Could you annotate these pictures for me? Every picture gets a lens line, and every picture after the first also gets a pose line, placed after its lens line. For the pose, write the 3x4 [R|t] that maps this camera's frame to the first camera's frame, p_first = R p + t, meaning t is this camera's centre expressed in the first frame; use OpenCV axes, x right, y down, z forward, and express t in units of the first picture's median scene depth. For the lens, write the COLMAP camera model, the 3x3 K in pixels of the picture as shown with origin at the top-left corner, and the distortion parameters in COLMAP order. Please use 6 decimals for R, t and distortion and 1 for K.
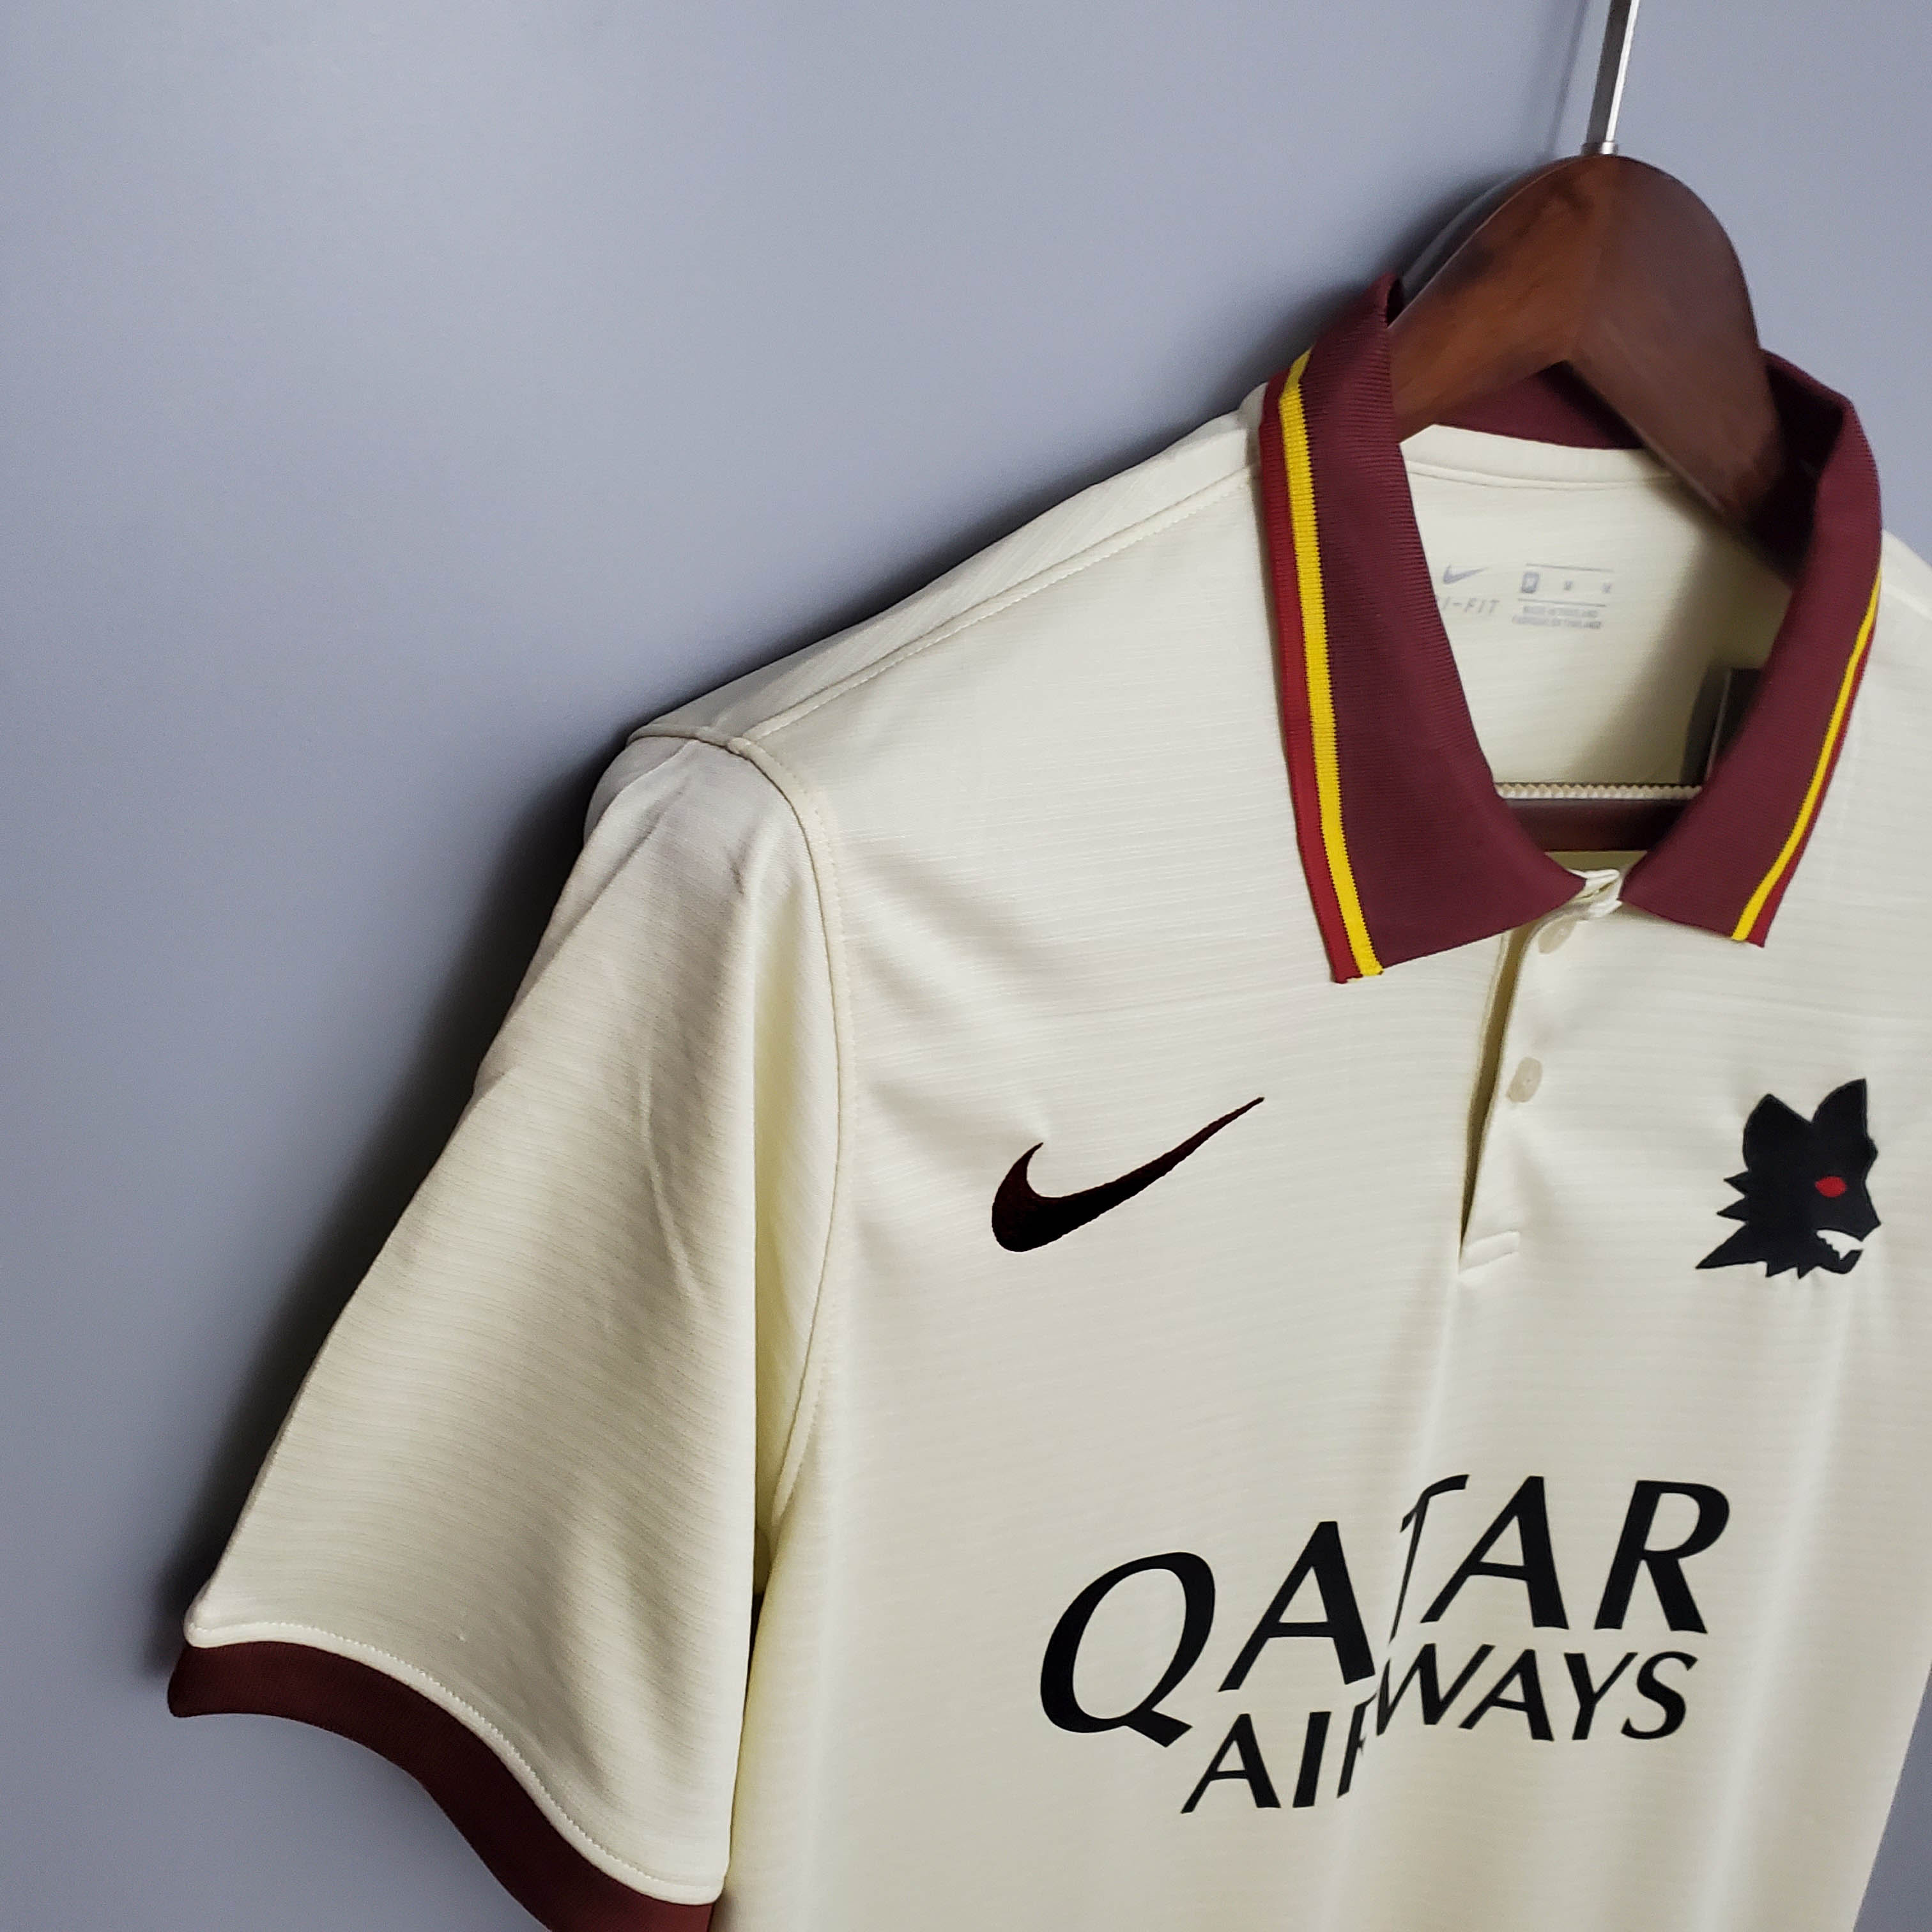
lens RADIAL K [[2116.6, 0, 966.0], [0, 2116.6, 966.0], [0, 0, 1]] dist [0.140178, -0.381971]
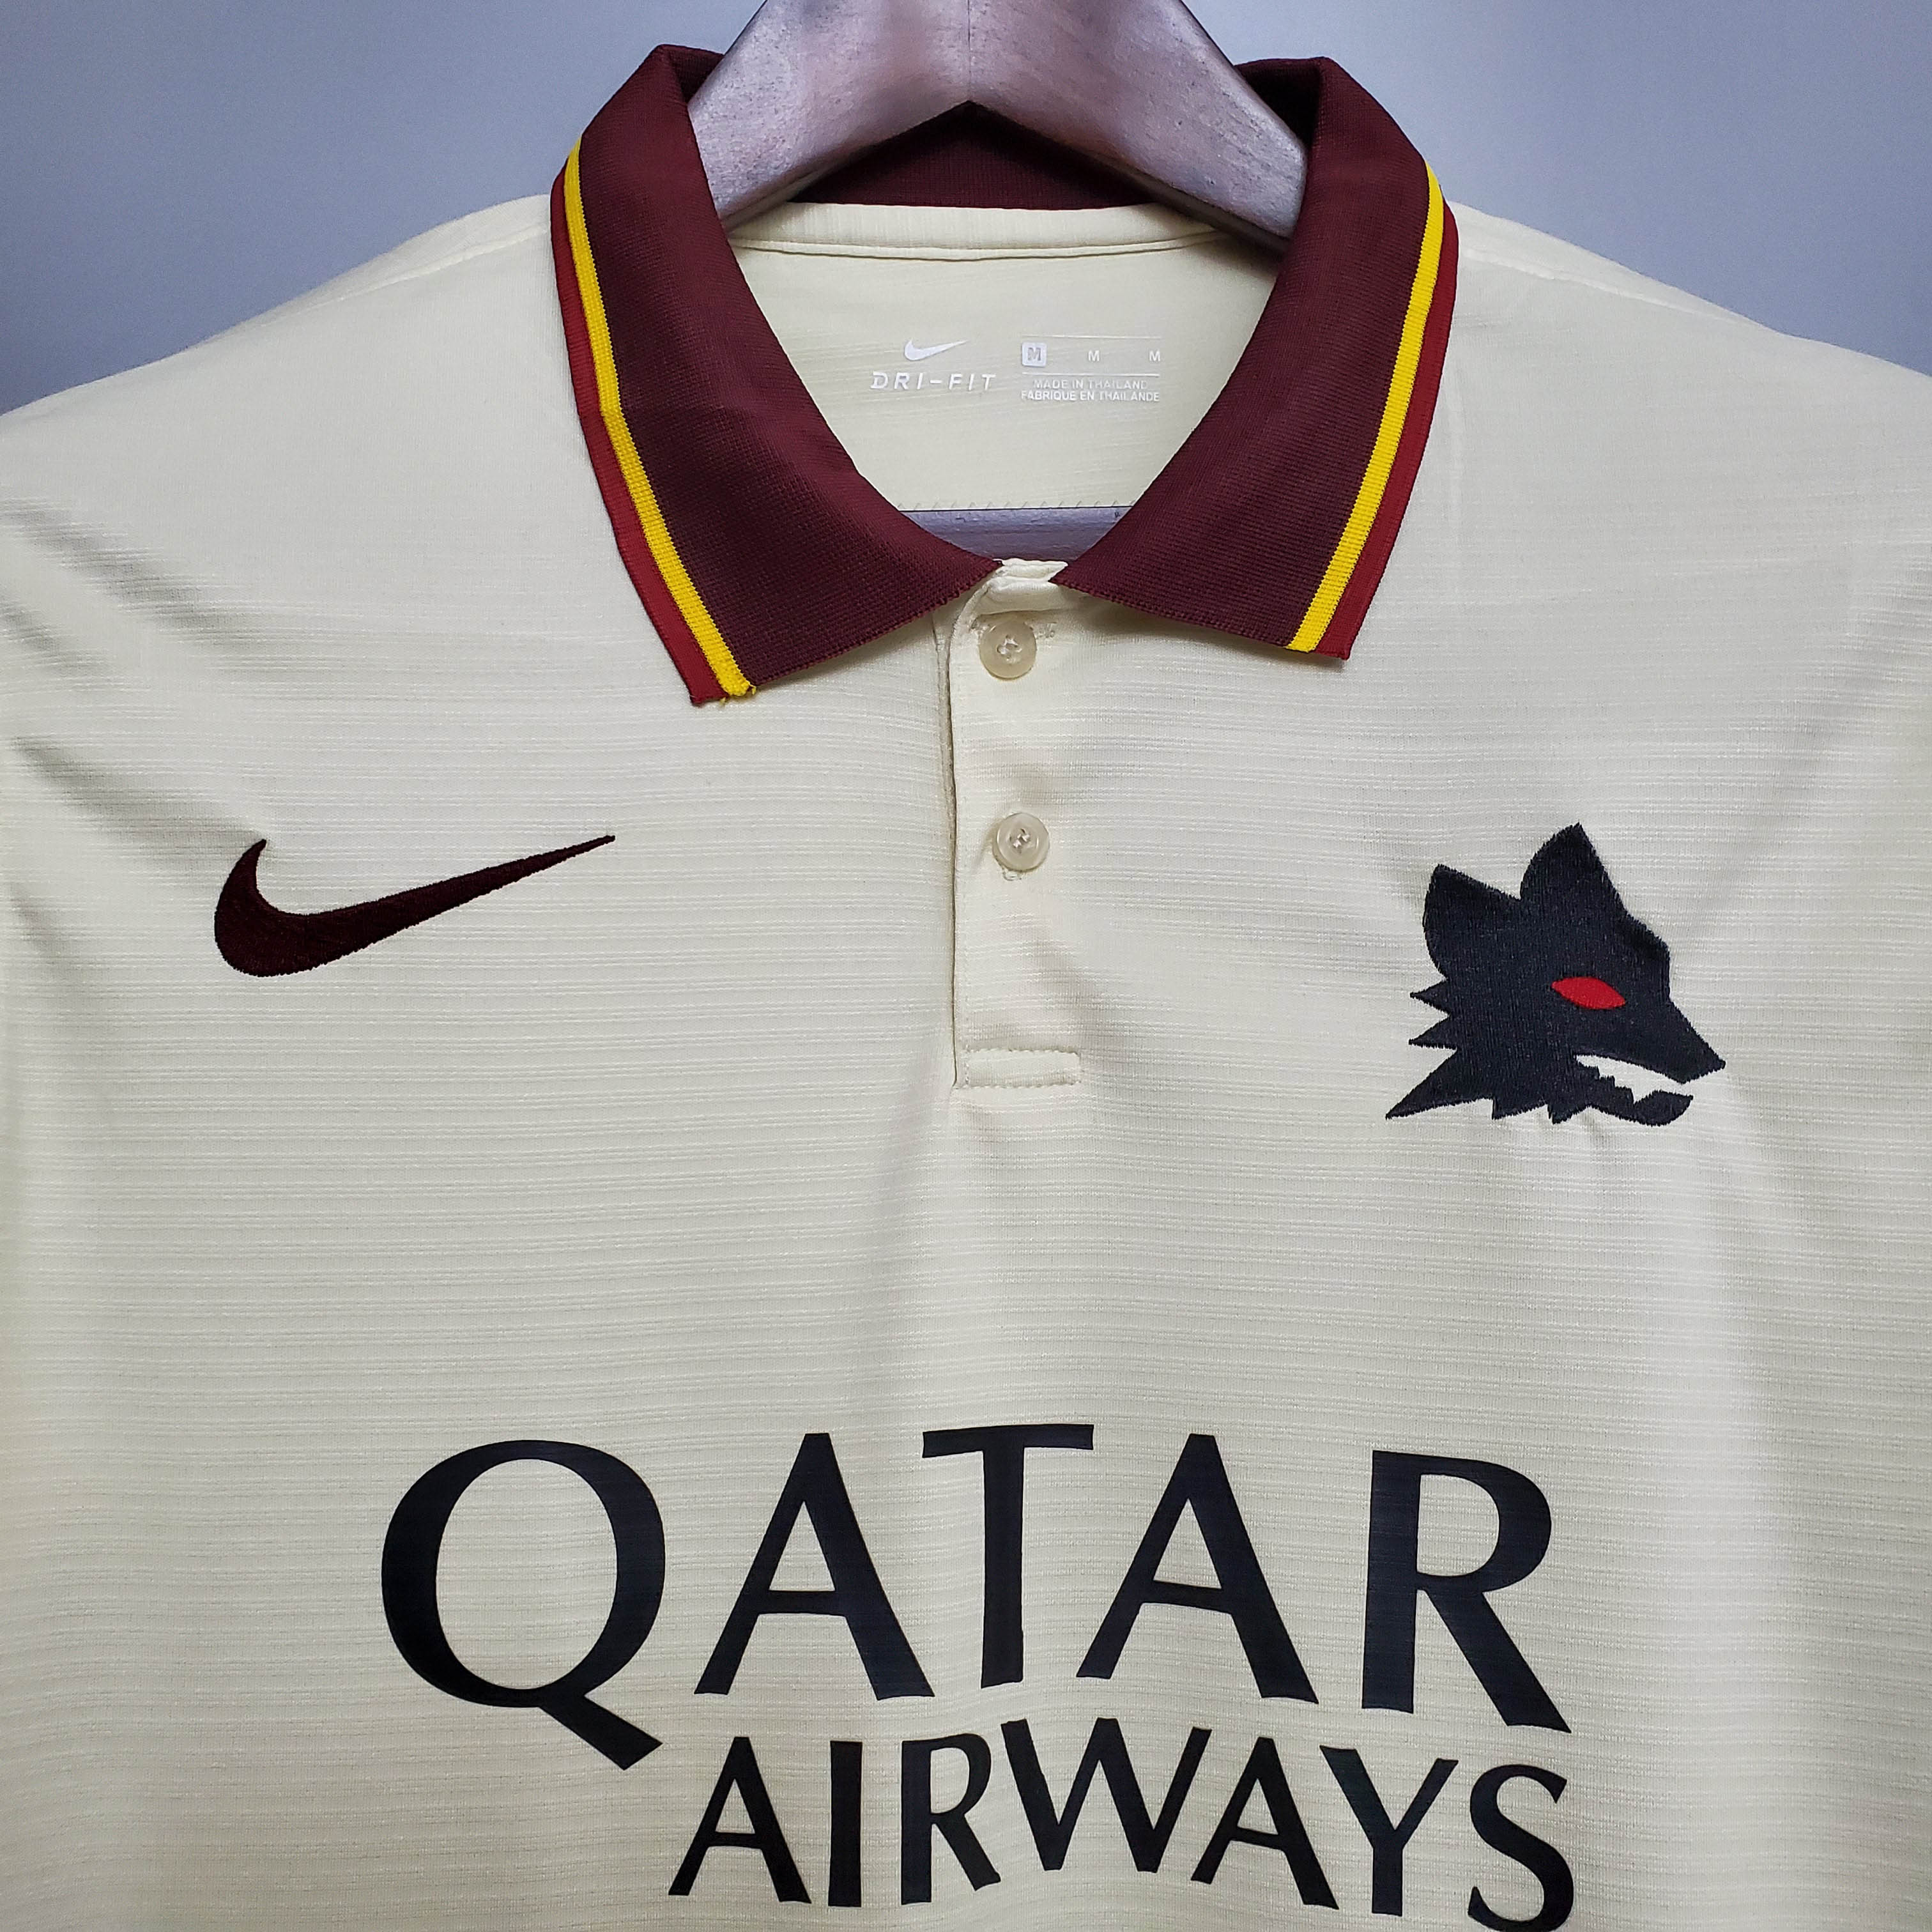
lens RADIAL K [[2116.6, 0, 966.0], [0, 2116.6, 966.0], [0, 0, 1]] dist [0.140178, -0.381971]
pose [[0.882509, -0.187400, -0.431346, 0.530821], [-0.017644, 0.903342, -0.428558, 0.402110], [0.469965, 0.385817, 0.793901, 0.342761]]
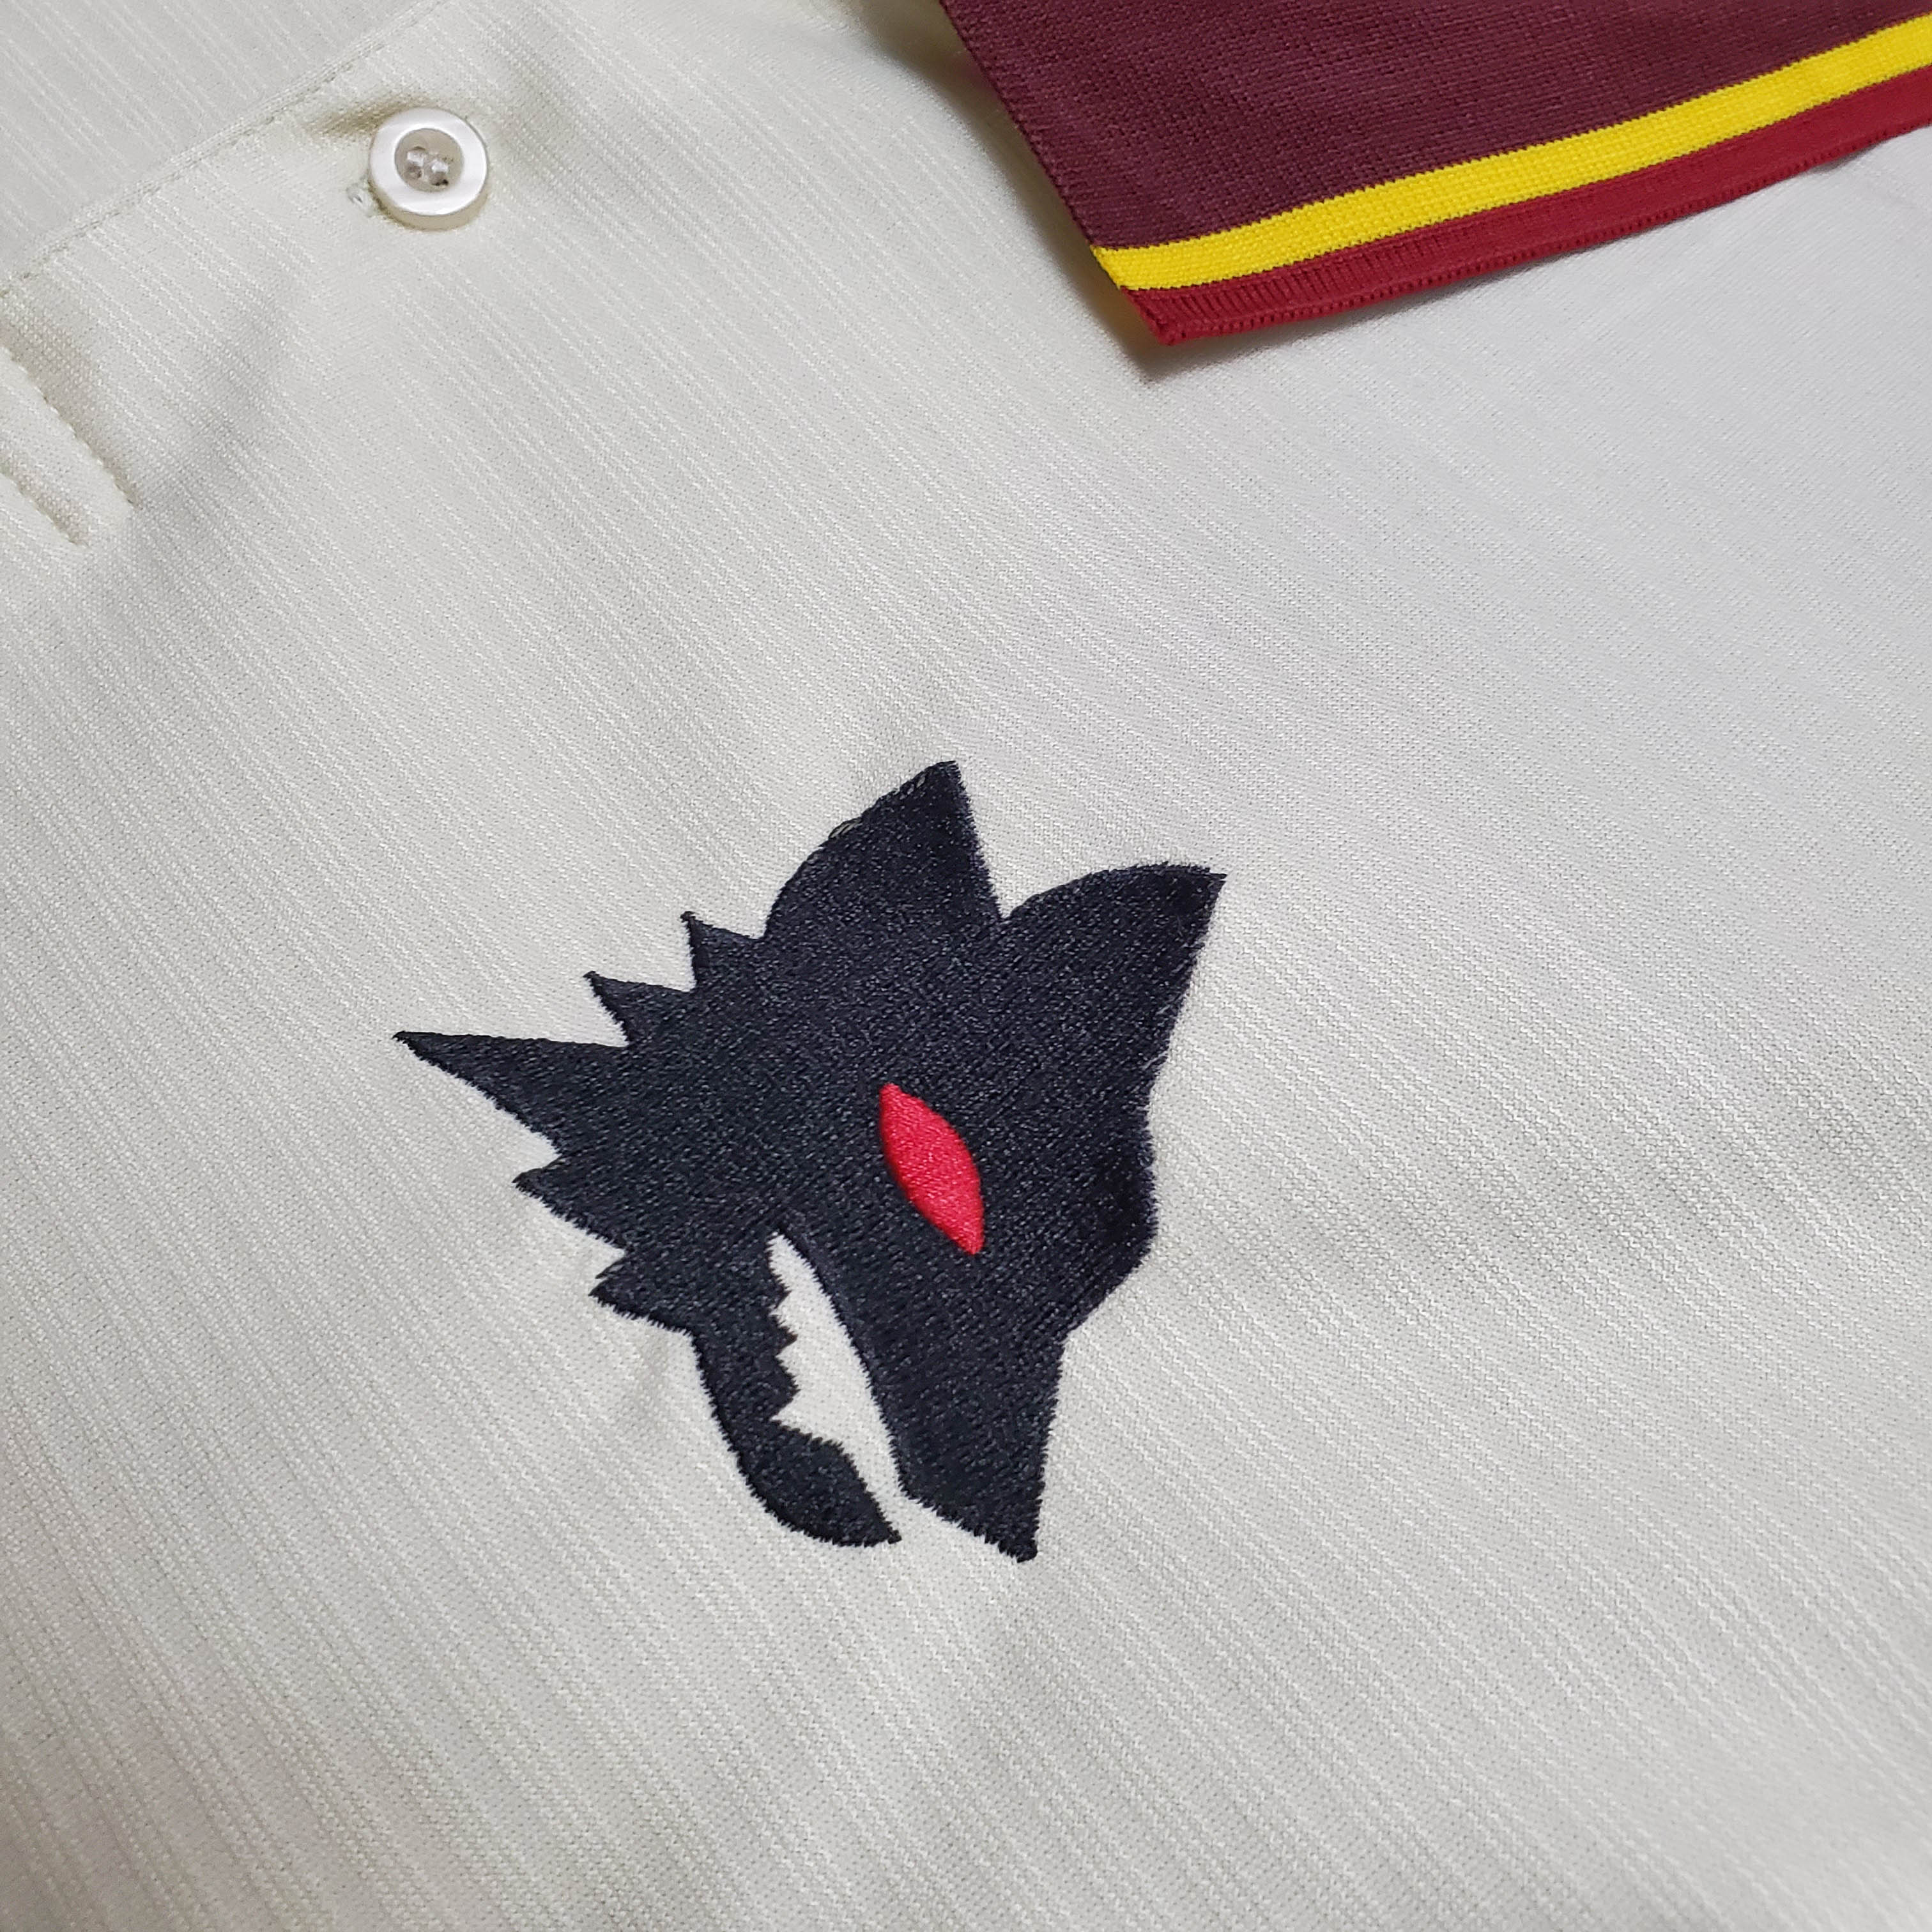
lens RADIAL K [[2116.6, 0, 966.0], [0, 2116.6, 966.0], [0, 0, 1]] dist [0.140178, -0.381971]
pose [[0.693826, 0.382779, -0.609988, 0.569424], [-0.713899, 0.476893, -0.512759, 0.230983], [0.094626, 0.791235, 0.604146, 0.814977]]
